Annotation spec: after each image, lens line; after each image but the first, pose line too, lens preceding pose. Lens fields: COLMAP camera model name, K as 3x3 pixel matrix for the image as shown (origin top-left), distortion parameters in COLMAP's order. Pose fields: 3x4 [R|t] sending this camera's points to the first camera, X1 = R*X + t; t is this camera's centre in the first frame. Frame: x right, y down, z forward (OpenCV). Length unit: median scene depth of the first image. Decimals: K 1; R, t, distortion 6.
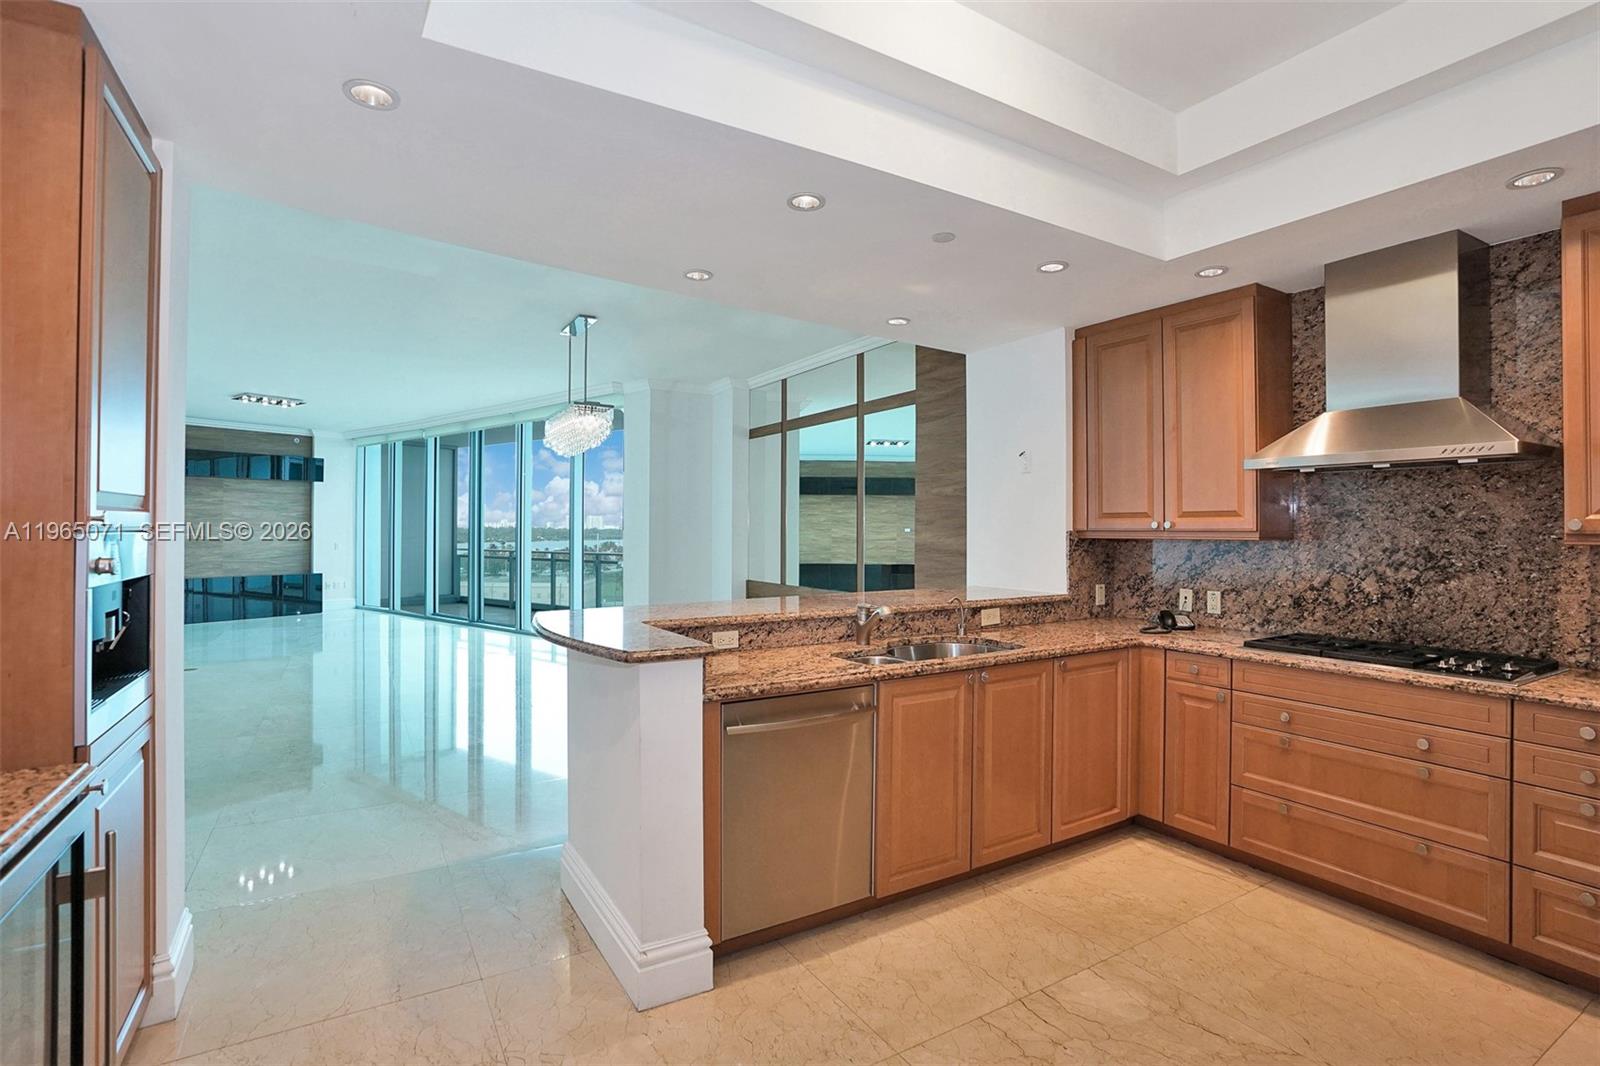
lens RADIAL K [[755.5, 0, 794.6], [0, 755.5, 529.7], [0, 0, 1]] dist [-0.063442, 0.027239]
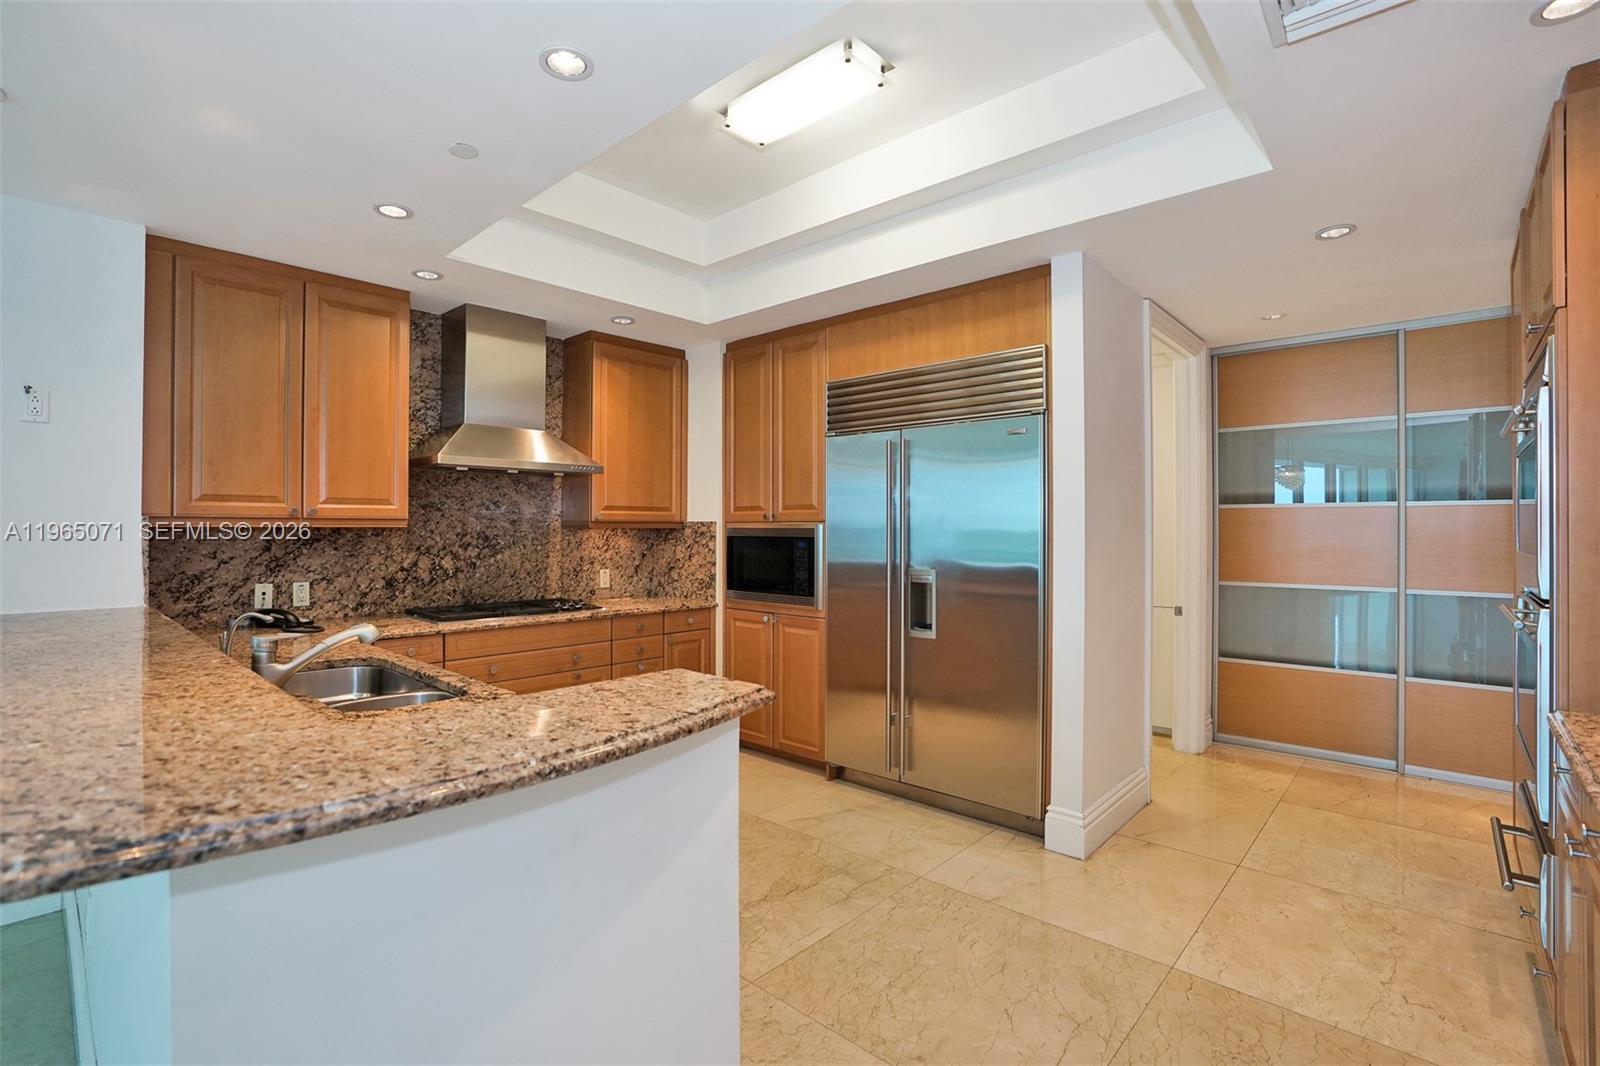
lens RADIAL K [[755.5, 0, 794.6], [0, 755.5, 529.7], [0, 0, 1]] dist [-0.063442, 0.027239]
pose [[-0.290549, -0.010997, 0.956797, -0.586777], [-0.007535, 0.999929, 0.009204, 0.002839], [-0.956830, -0.004535, -0.290612, 0.767432]]
